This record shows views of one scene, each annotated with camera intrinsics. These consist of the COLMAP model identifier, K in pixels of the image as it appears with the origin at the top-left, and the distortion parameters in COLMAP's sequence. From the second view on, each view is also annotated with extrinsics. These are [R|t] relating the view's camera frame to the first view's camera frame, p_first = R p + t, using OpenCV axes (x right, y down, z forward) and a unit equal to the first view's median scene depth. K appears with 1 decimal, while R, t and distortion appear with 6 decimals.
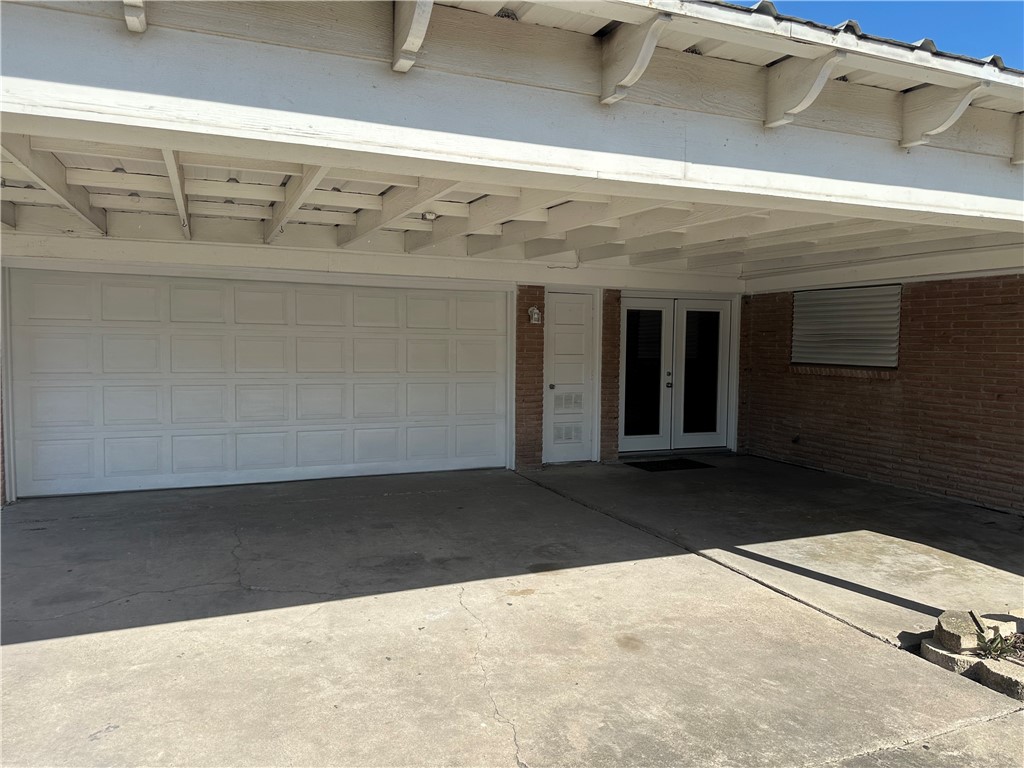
lens RADIAL K [[728.1, 0, 510.5], [0, 728.1, 384.7], [0, 0, 1]] dist [0.163524, -0.287753]
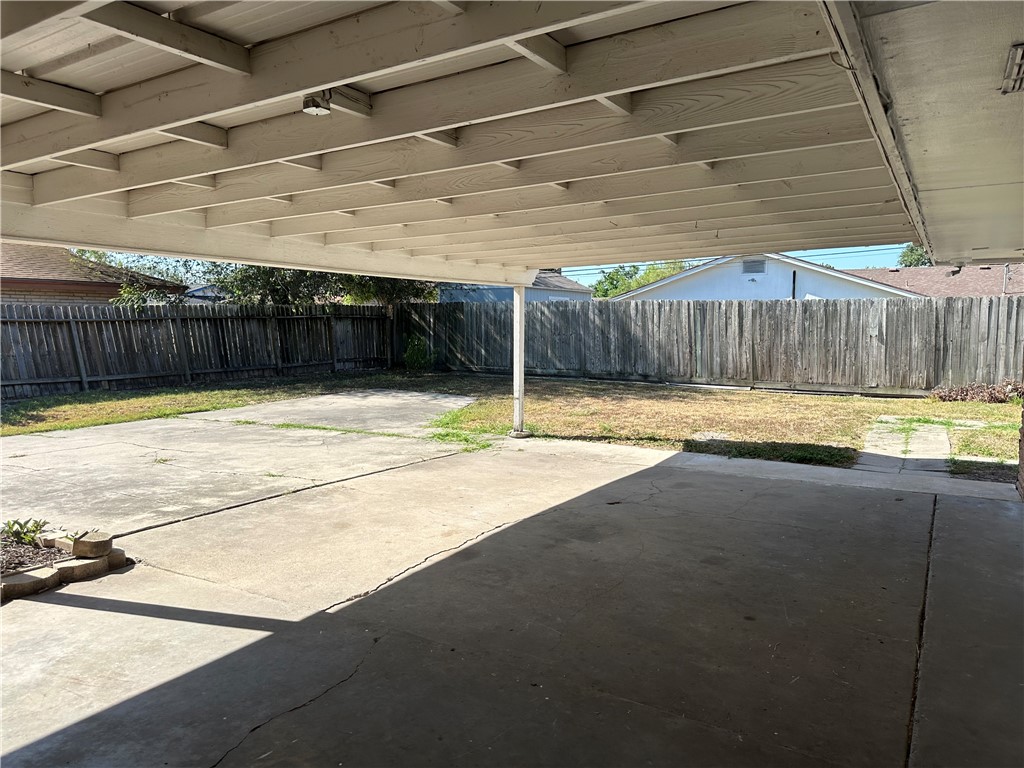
lens RADIAL K [[729.7, 0, 512.0], [0, 729.7, 384.0], [0, 0, 1]] dist [0.123196, -0.156631]
pose [[-0.812506, 0.035849, -0.581849, 0.618593], [-0.049099, 0.990353, 0.129580, -0.120014], [0.580881, 0.133853, -0.802907, 1.979262]]
